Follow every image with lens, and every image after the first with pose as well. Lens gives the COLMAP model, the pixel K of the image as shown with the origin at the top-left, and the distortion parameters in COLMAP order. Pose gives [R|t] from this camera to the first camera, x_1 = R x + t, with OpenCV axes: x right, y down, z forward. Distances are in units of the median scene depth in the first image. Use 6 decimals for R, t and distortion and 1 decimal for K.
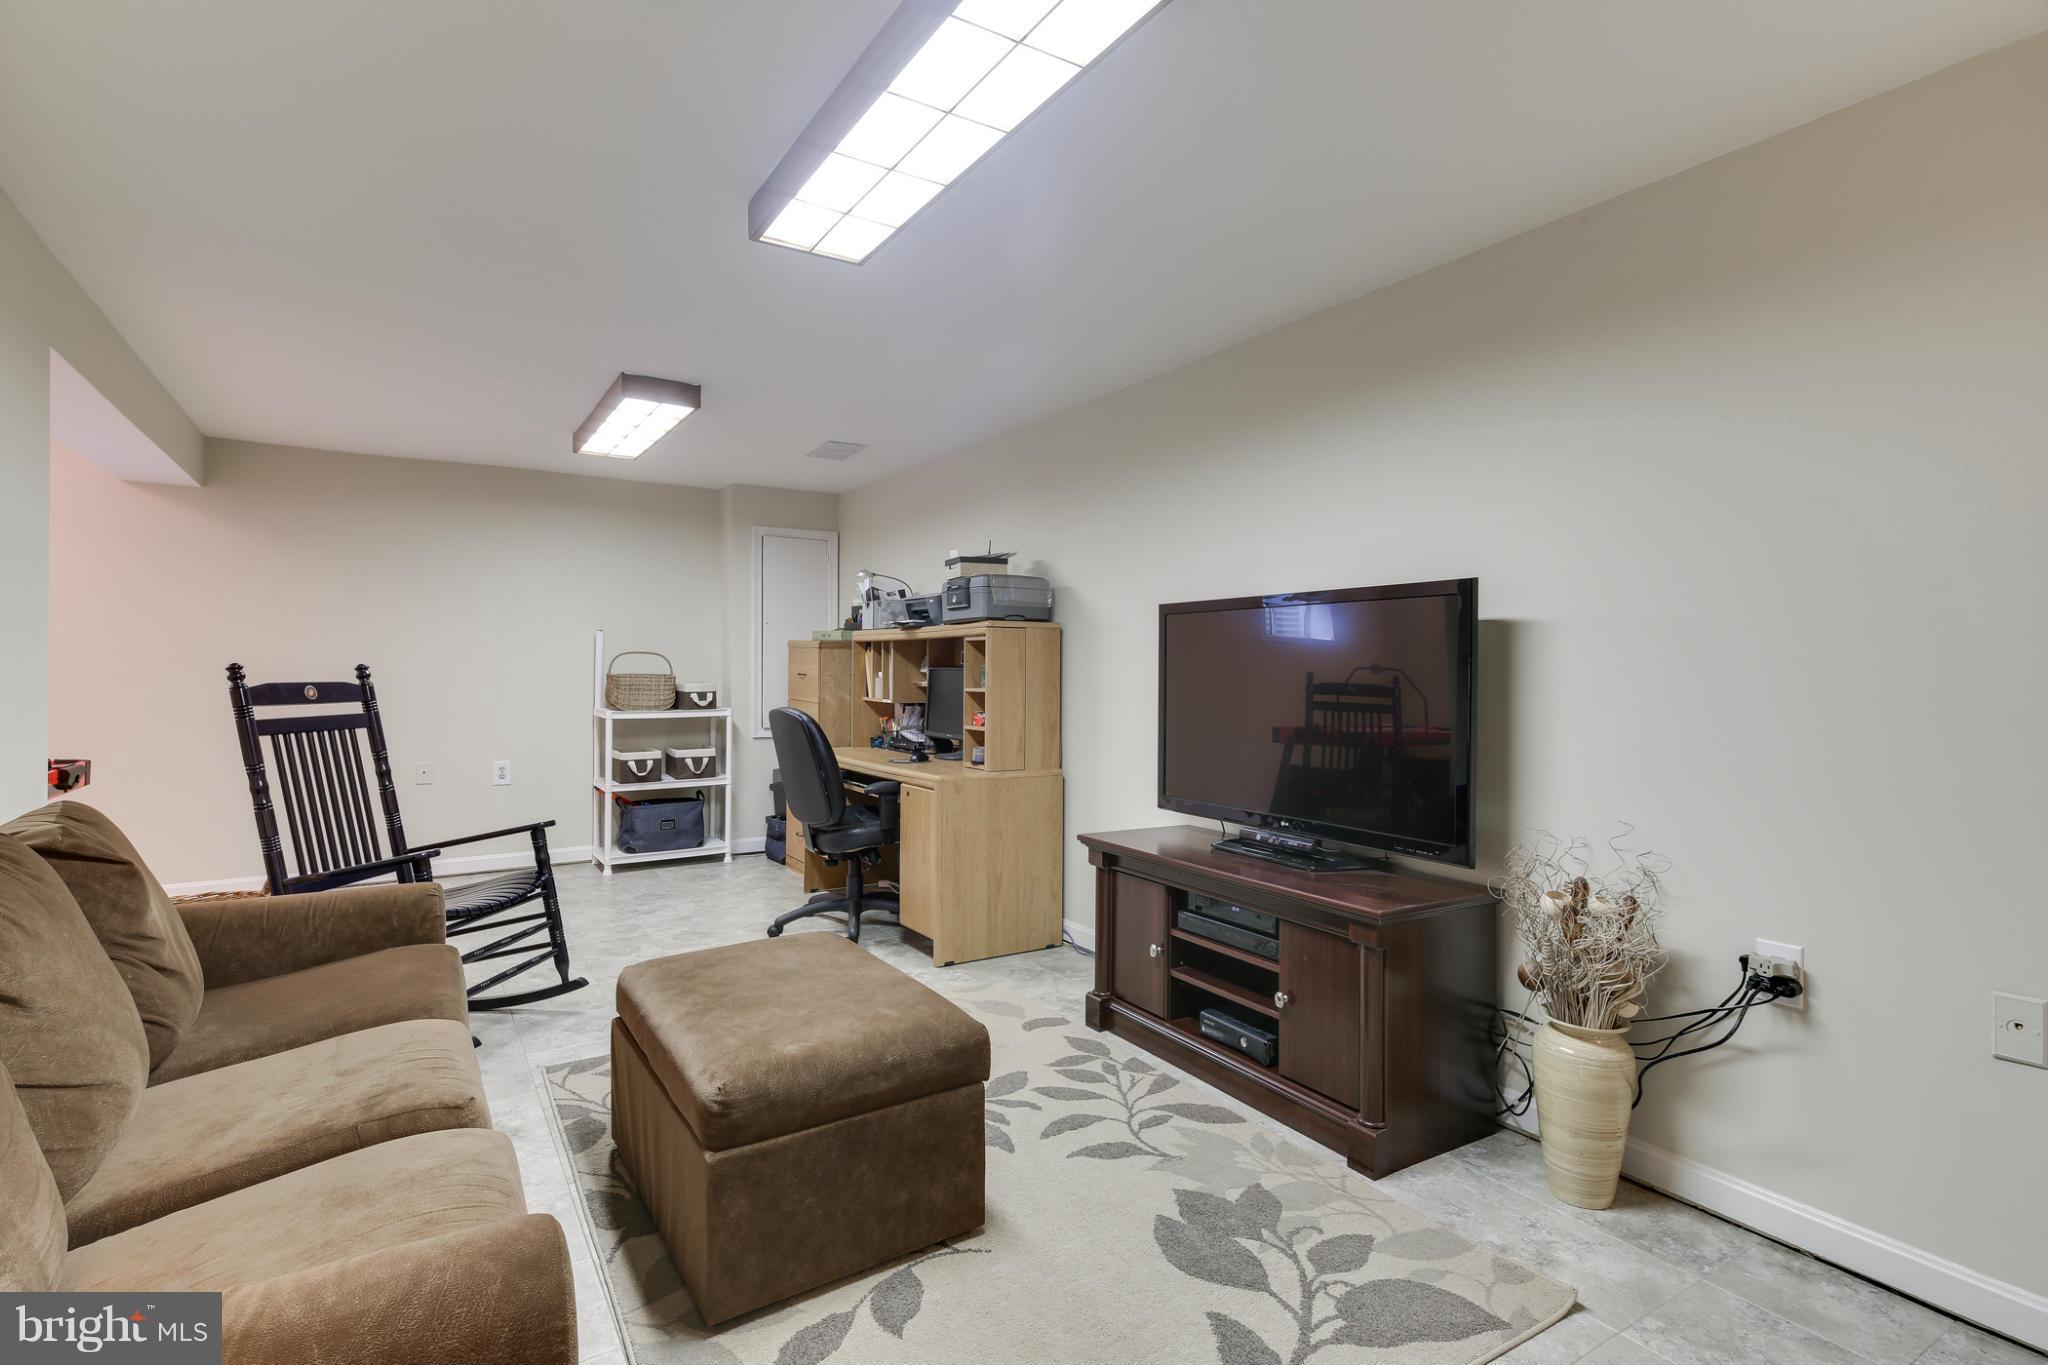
lens RADIAL K [[997.0, 0, 1014.3], [0, 997.0, 653.9], [0, 0, 1]] dist [0.029496, -0.000191]
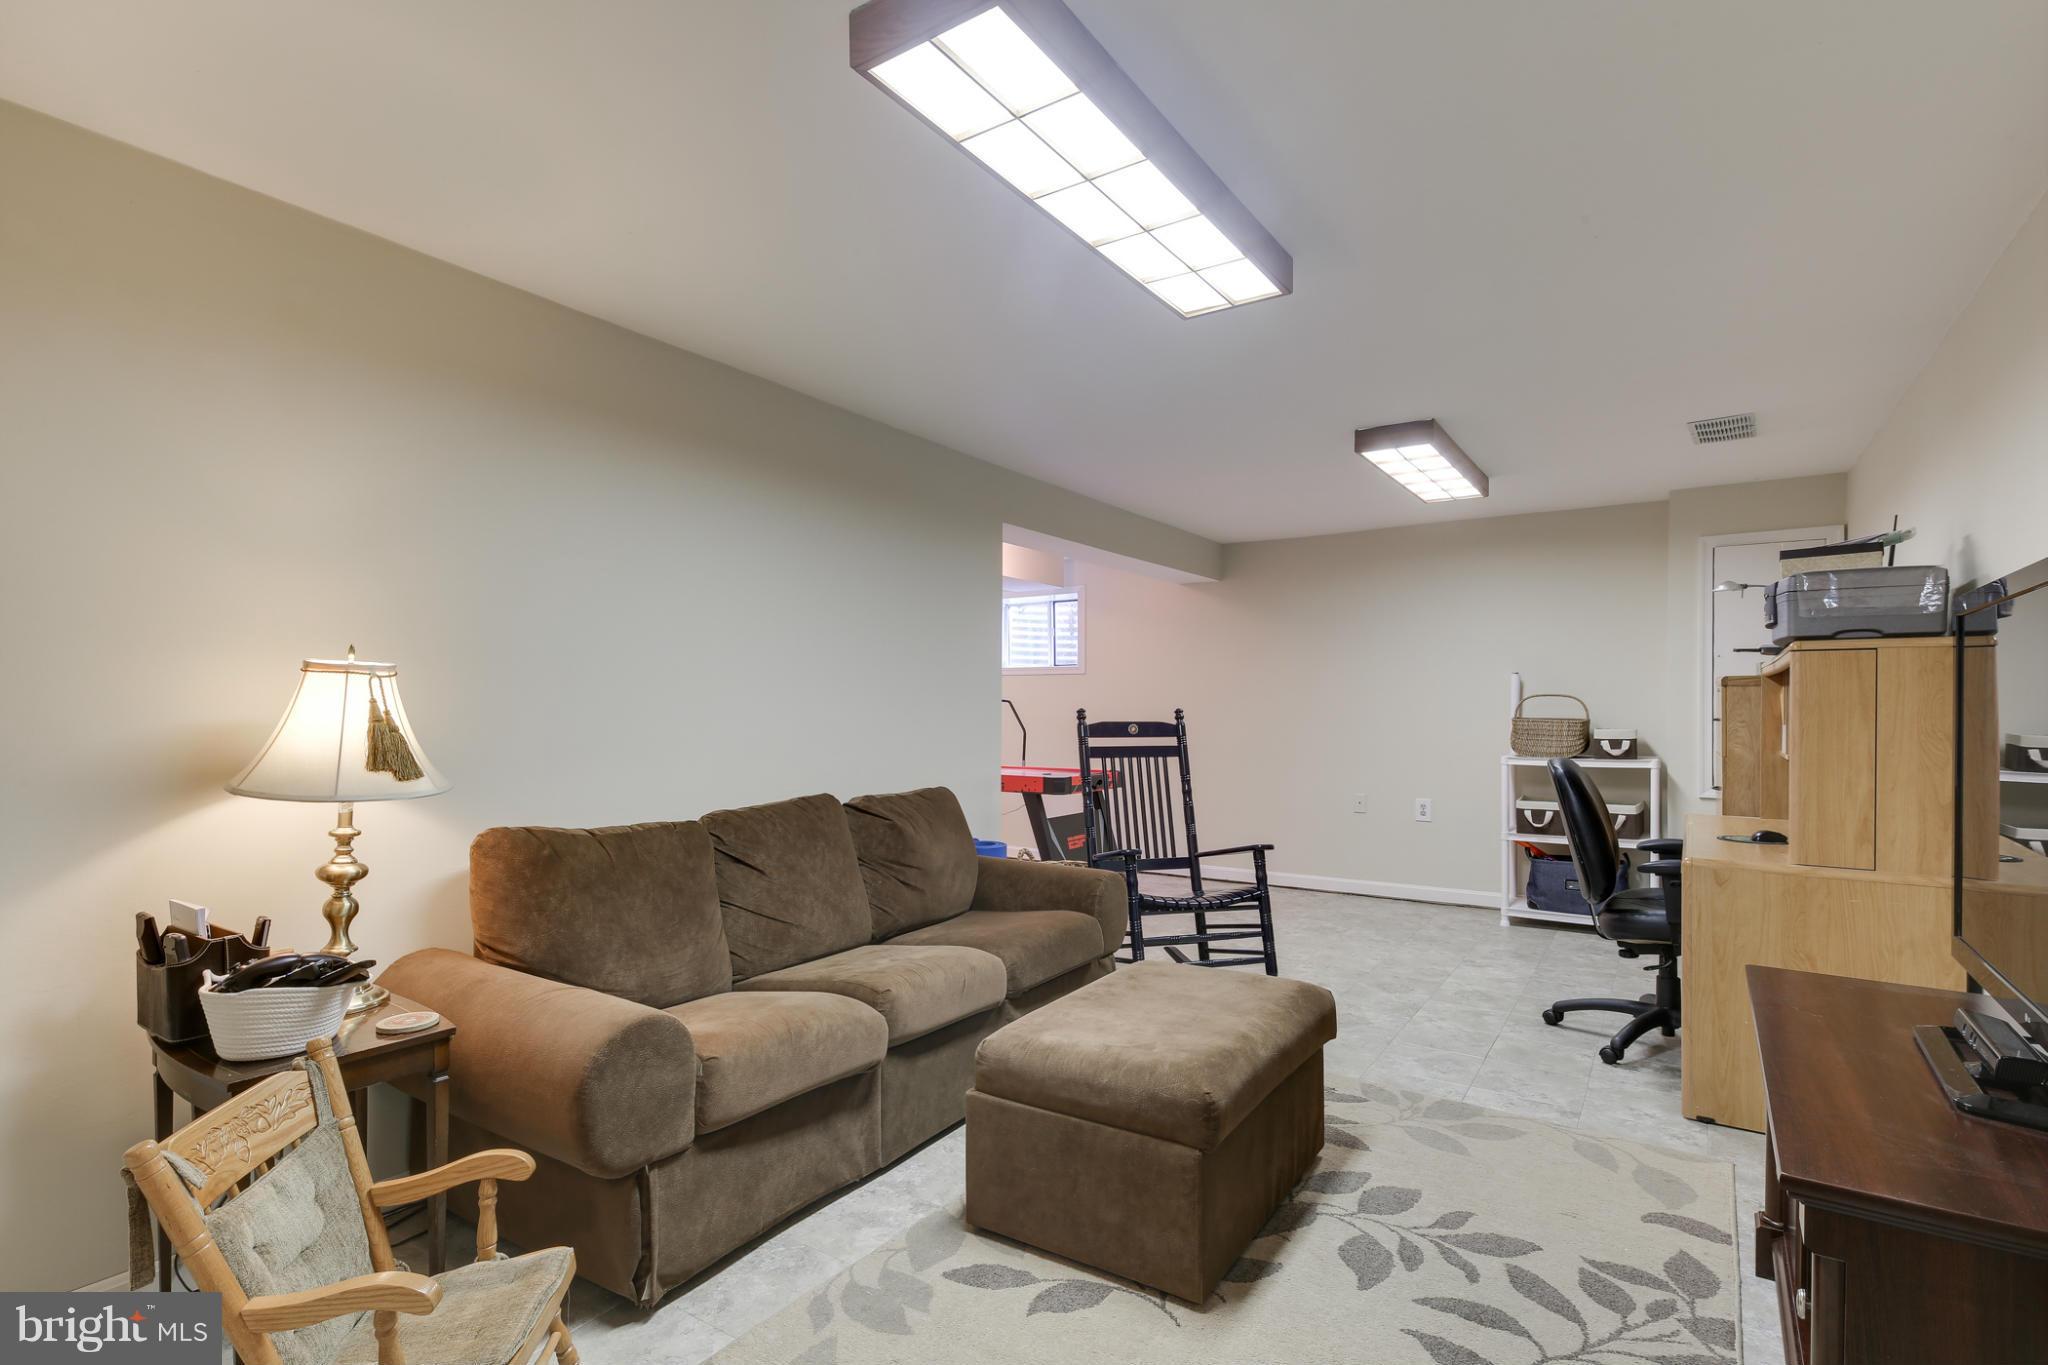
lens RADIAL K [[1001.6, 0, 1024.0], [0, 1001.6, 682.5], [0, 0, 1]] dist [0.023566, -0.000434]
pose [[0.397607, -0.028970, -0.917098, 0.486002], [0.013419, 0.999578, -0.025758, 0.007220], [0.917458, -0.002065, 0.397828, 0.295172]]
